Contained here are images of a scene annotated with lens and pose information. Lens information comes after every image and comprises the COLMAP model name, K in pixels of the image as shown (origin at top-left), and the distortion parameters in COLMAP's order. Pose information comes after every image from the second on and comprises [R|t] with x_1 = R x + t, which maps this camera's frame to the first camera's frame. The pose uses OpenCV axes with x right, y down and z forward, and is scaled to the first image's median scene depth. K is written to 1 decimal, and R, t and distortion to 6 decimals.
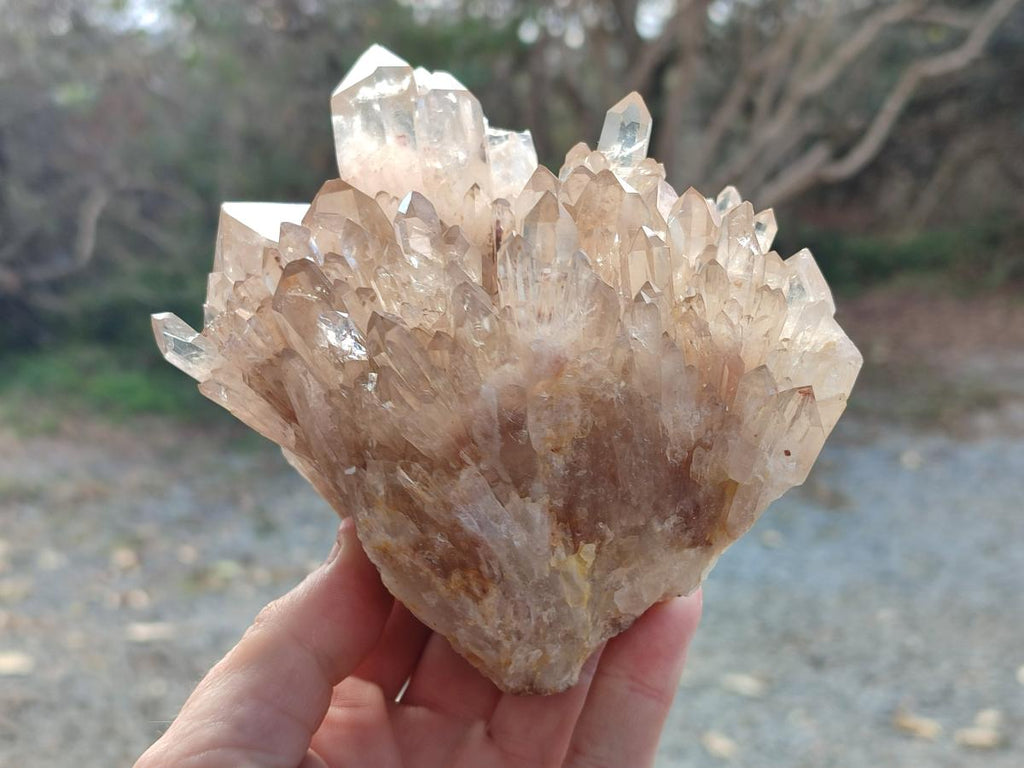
lens RADIAL K [[1531.8, 0, 508.8], [0, 1531.8, 386.0], [0, 0, 1]] dist [0.047586, 0.000000]
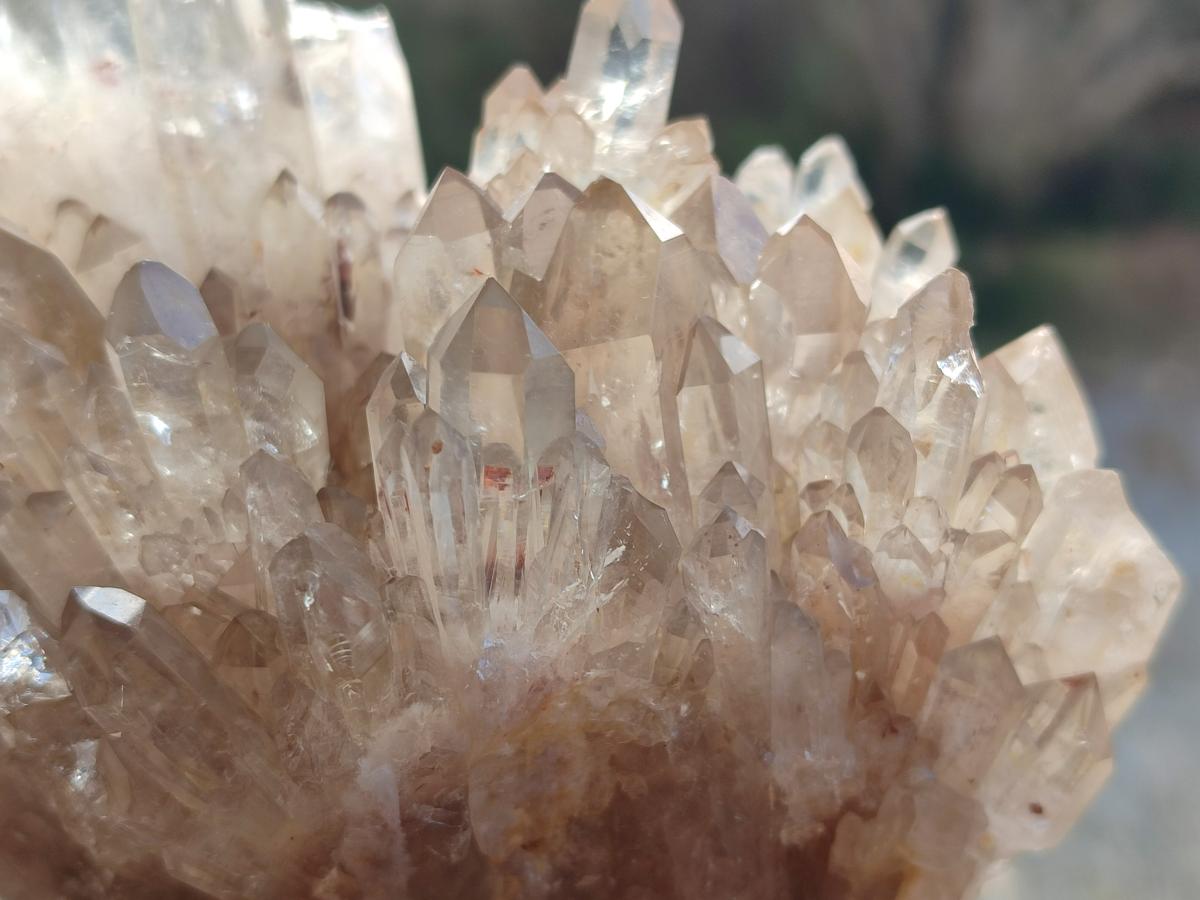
lens RADIAL K [[1795.1, 0, 610.9], [0, 1795.1, 439.4], [0, 0, 1]] dist [0.047586, 0.000000]
pose [[0.982163, -0.073752, 0.172961, -0.014039], [0.039296, 0.980063, 0.194763, -0.087173], [-0.183877, -0.184492, 0.965480, 0.262996]]
